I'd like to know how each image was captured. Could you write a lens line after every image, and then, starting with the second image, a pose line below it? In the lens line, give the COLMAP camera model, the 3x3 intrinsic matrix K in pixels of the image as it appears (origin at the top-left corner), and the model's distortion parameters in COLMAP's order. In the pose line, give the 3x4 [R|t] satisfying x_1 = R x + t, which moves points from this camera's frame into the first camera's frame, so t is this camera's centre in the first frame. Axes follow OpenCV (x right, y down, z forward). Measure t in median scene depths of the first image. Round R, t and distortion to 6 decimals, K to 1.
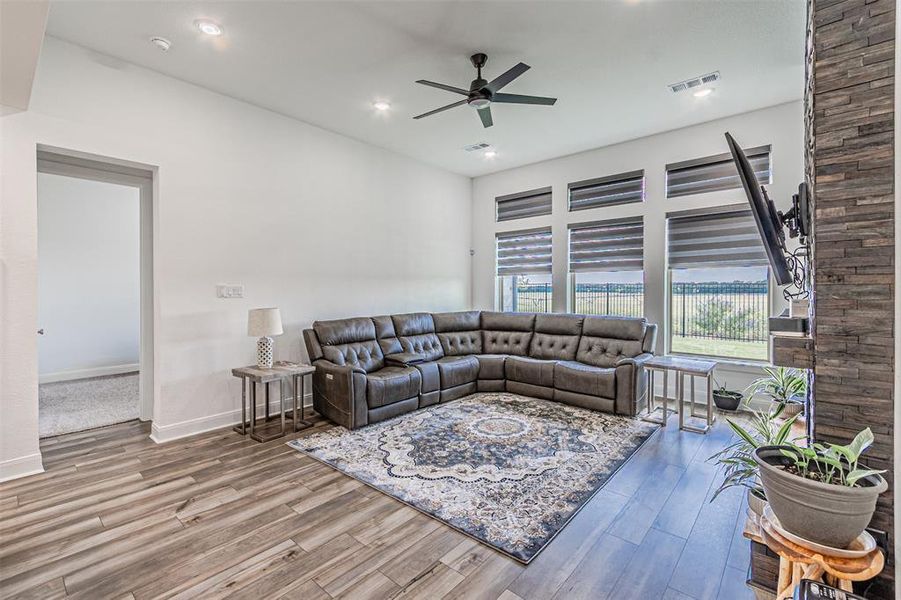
lens RADIAL K [[398.0, 0, 446.2], [0, 398.0, 293.9], [0, 0, 1]] dist [0.001351, 0.000570]
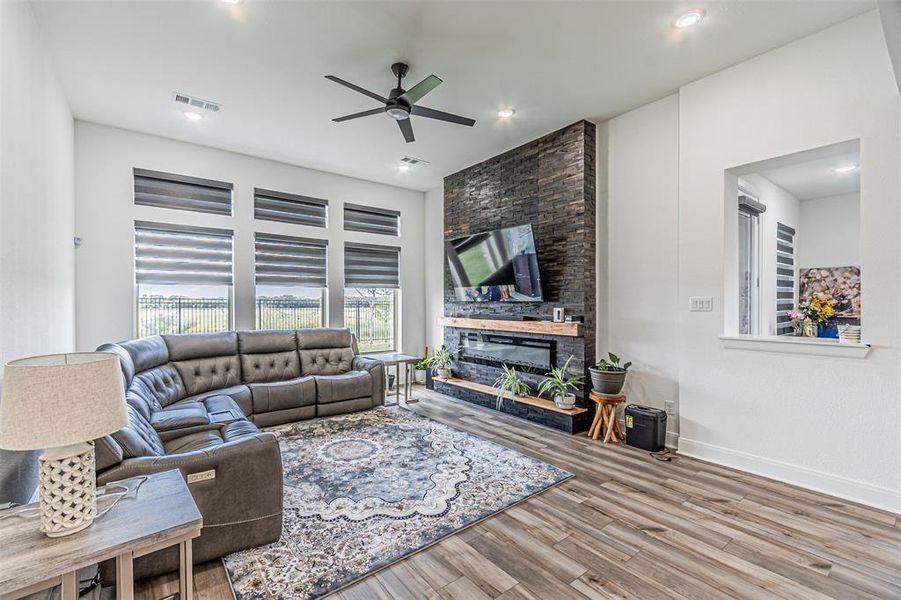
lens RADIAL K [[381.9, 0, 443.1], [0, 381.9, 307.8], [0, 0, 1]] dist [0.000099, -0.000116]
pose [[0.197248, -0.004777, 0.980342, -0.555591], [0.009541, 0.999950, 0.002953, -0.000223], [-0.980307, 0.008770, 0.197284, 0.482434]]
